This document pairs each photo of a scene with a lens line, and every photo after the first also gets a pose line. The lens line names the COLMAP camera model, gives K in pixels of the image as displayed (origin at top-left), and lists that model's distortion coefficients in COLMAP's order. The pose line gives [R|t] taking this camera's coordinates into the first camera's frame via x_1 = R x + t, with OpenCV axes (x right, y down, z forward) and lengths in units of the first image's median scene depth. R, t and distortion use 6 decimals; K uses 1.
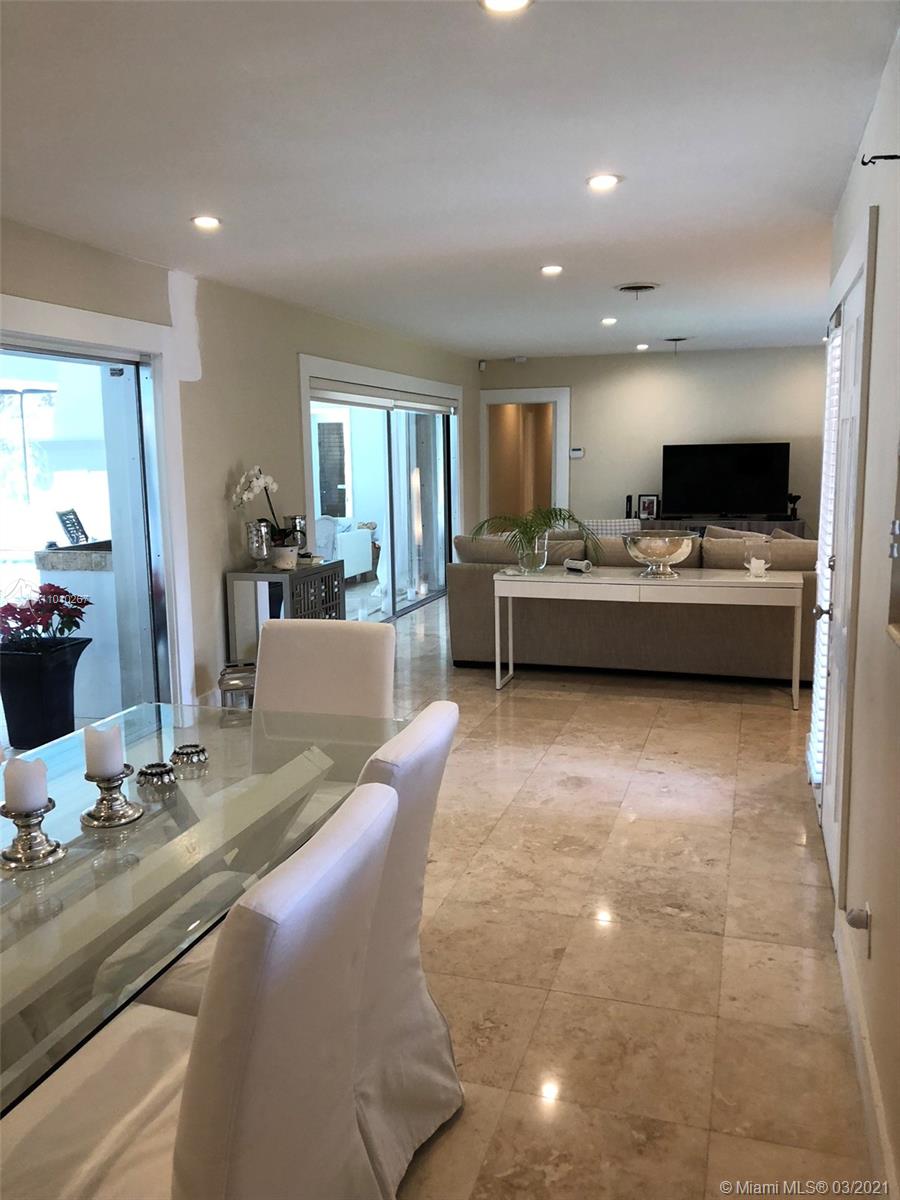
lens RADIAL K [[986.7, 0, 438.3], [0, 986.7, 607.0], [0, 0, 1]] dist [0.028415, -0.014675]
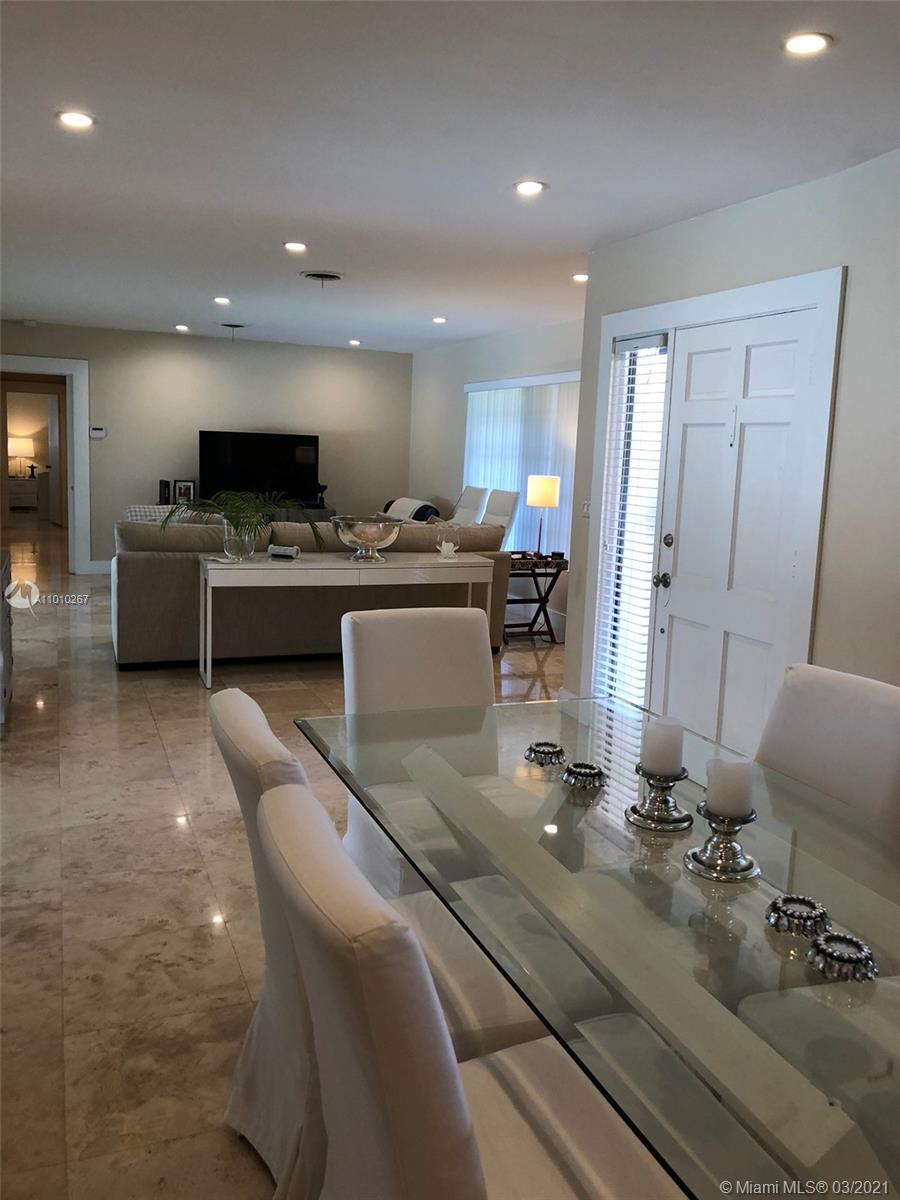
lens RADIAL K [[986.7, 0, 444.5], [0, 986.7, 590.7], [0, 0, 1]] dist [0.028415, -0.014675]
pose [[0.768597, -0.045068, 0.638144, -0.323784], [0.048460, 0.998751, 0.012169, -0.006737], [-0.637895, 0.021571, 0.769821, 0.132845]]
